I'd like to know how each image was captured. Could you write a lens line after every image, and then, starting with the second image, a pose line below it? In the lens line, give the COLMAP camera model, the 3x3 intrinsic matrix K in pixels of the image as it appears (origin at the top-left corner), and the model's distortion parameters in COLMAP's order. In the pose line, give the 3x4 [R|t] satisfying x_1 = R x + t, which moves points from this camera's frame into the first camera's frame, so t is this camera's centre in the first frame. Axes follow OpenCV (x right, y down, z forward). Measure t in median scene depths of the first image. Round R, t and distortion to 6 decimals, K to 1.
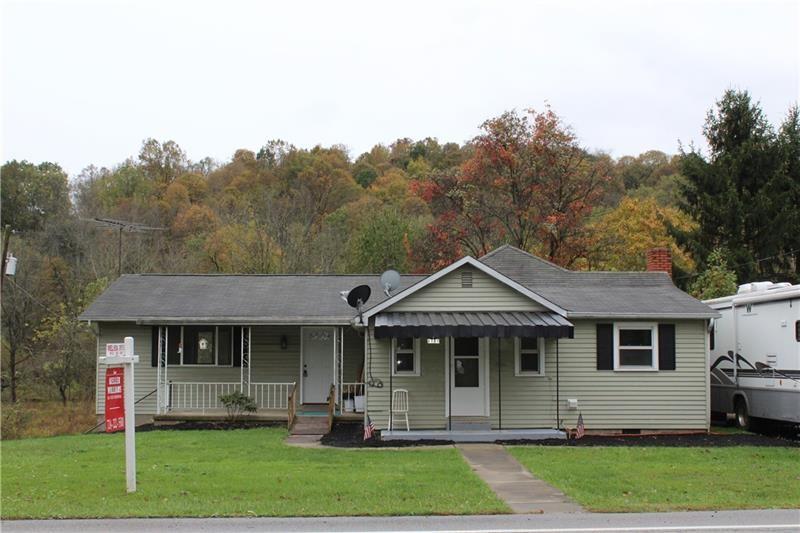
lens RADIAL K [[1022.8, 0, 400.0], [0, 1022.8, 266.5], [0, 0, 1]] dist [-0.090009, 0.016385]
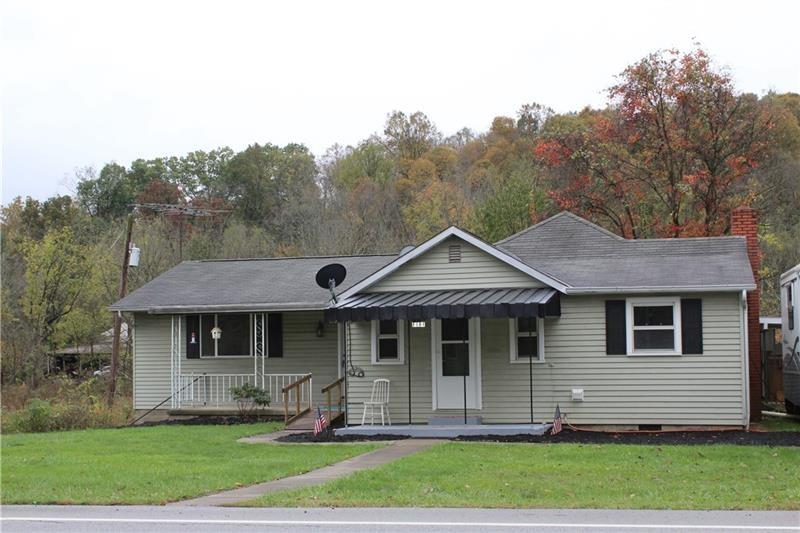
lens RADIAL K [[1159.9, 0, 400.0], [0, 1159.9, 266.5], [0, 0, 1]] dist [-0.043420, -0.066100]
pose [[0.964912, -0.032853, -0.260508, 0.279241], [0.037097, 0.999247, 0.011387, 0.010729], [0.259938, -0.020651, 0.965404, 0.025828]]
